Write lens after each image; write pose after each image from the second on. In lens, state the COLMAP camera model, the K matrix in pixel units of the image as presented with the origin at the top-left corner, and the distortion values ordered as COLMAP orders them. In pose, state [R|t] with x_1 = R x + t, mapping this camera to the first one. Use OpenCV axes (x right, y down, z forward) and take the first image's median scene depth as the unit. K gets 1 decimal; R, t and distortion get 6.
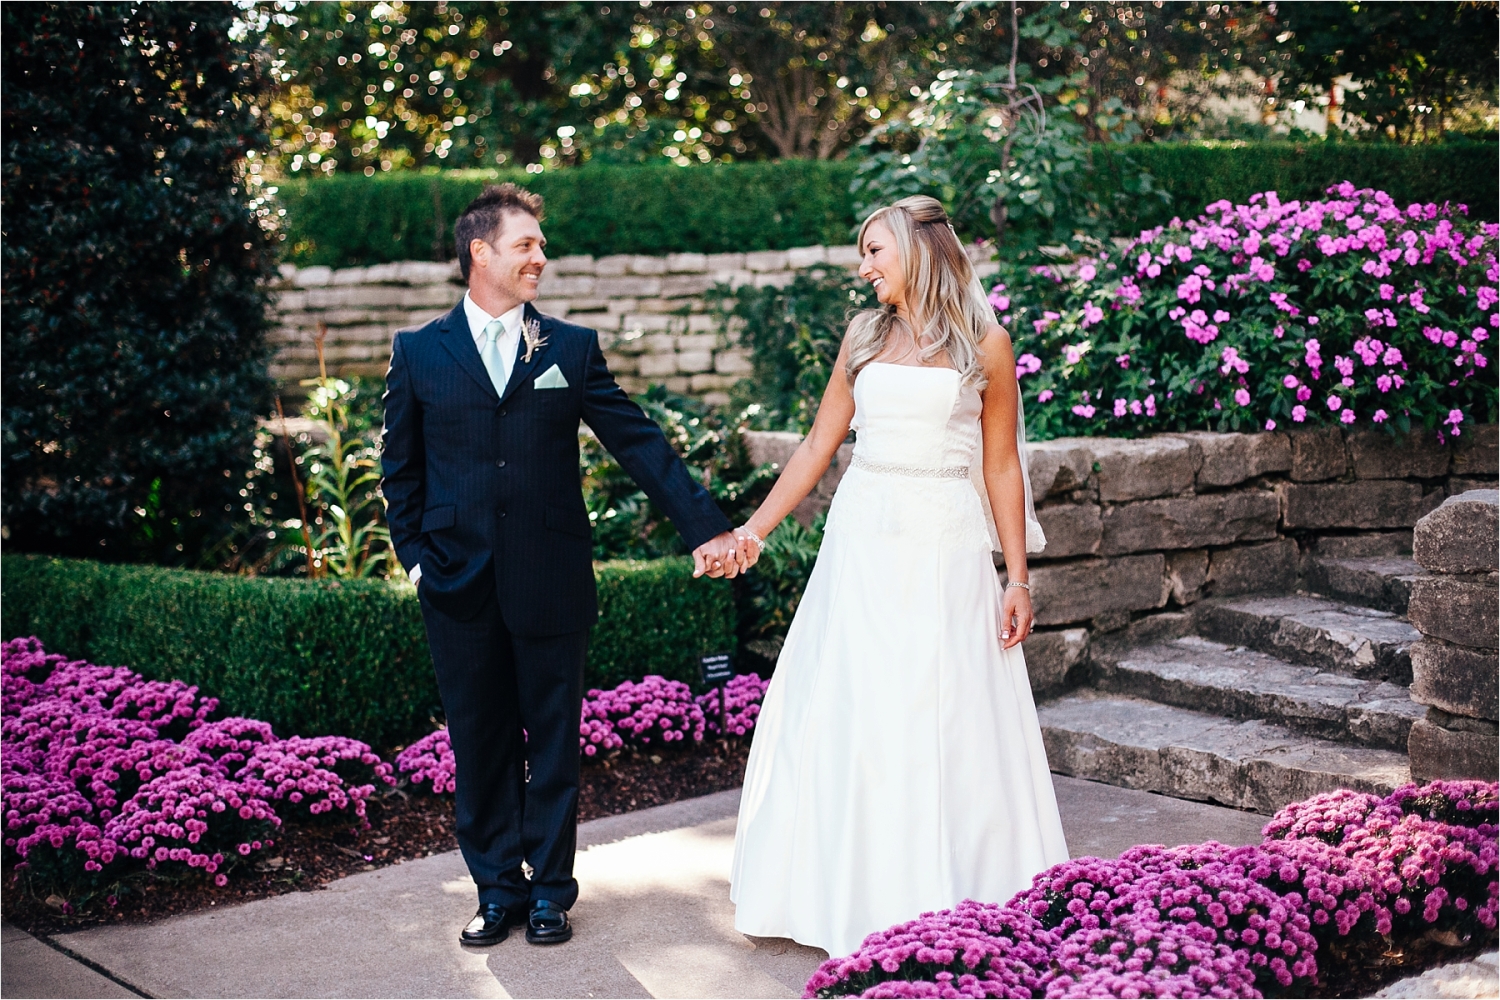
lens RADIAL K [[2176.4, 0, 750.0], [0, 2176.4, 500.0], [0, 0, 1]] dist [-0.128160, 0.075509]
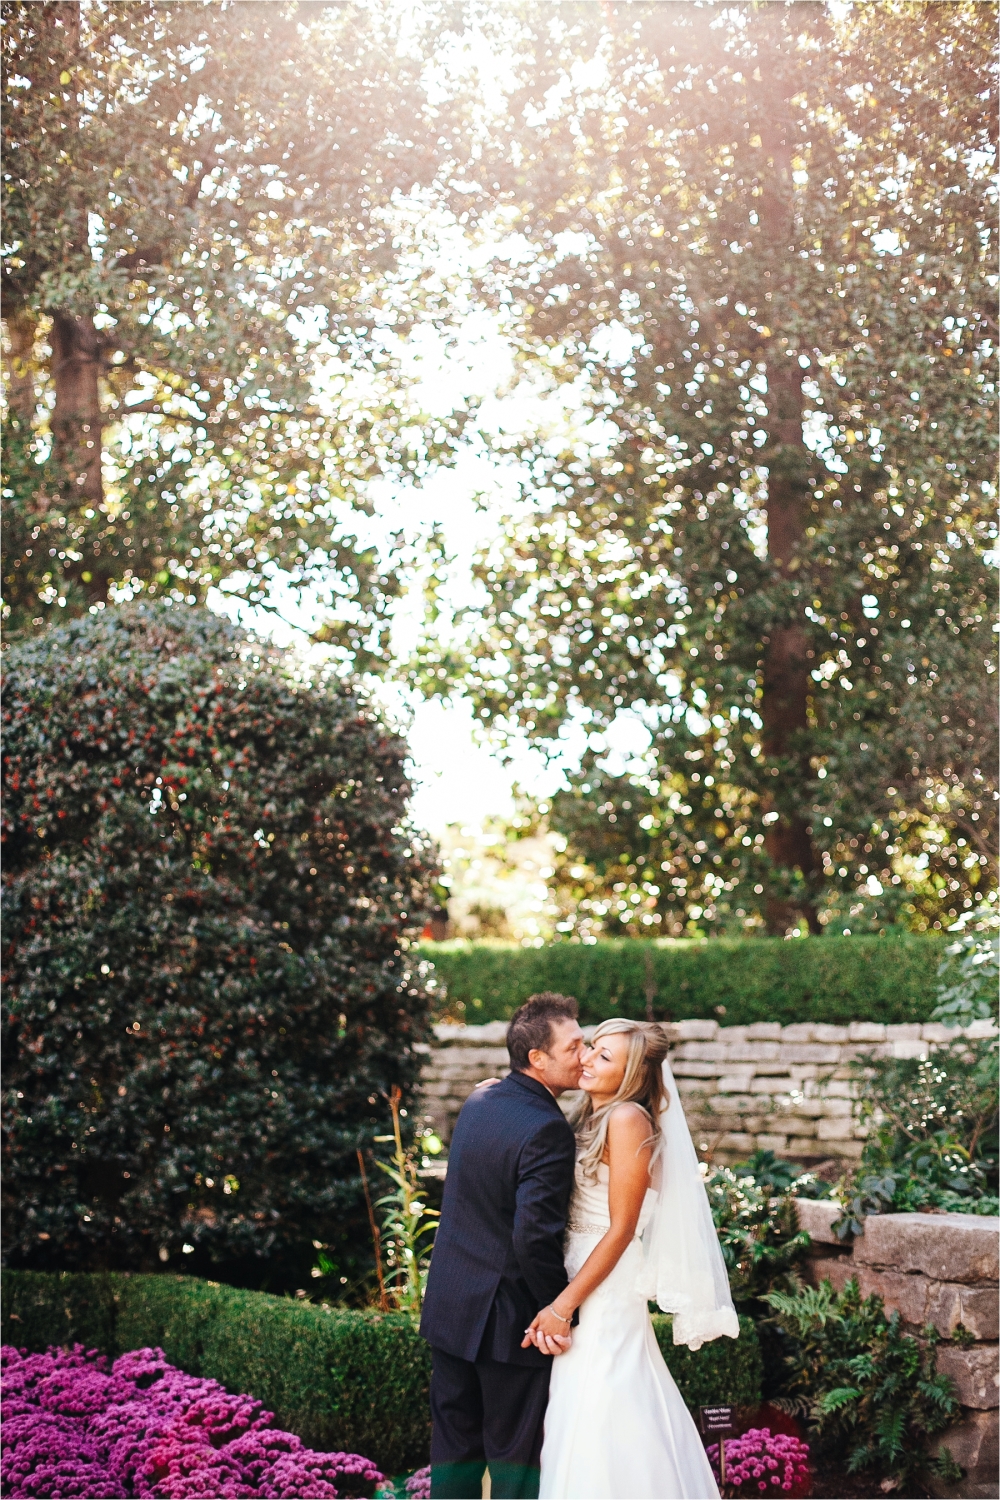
lens RADIAL K [[2176.4, 0, 500.0], [0, 2176.4, 750.0], [0, 0, 1]] dist [-0.128160, 0.075509]
pose [[0.956540, -0.011004, -0.291392, 0.195090], [-0.055191, 0.974393, -0.217972, -0.008034], [0.286329, 0.224581, 0.931439, -0.097815]]
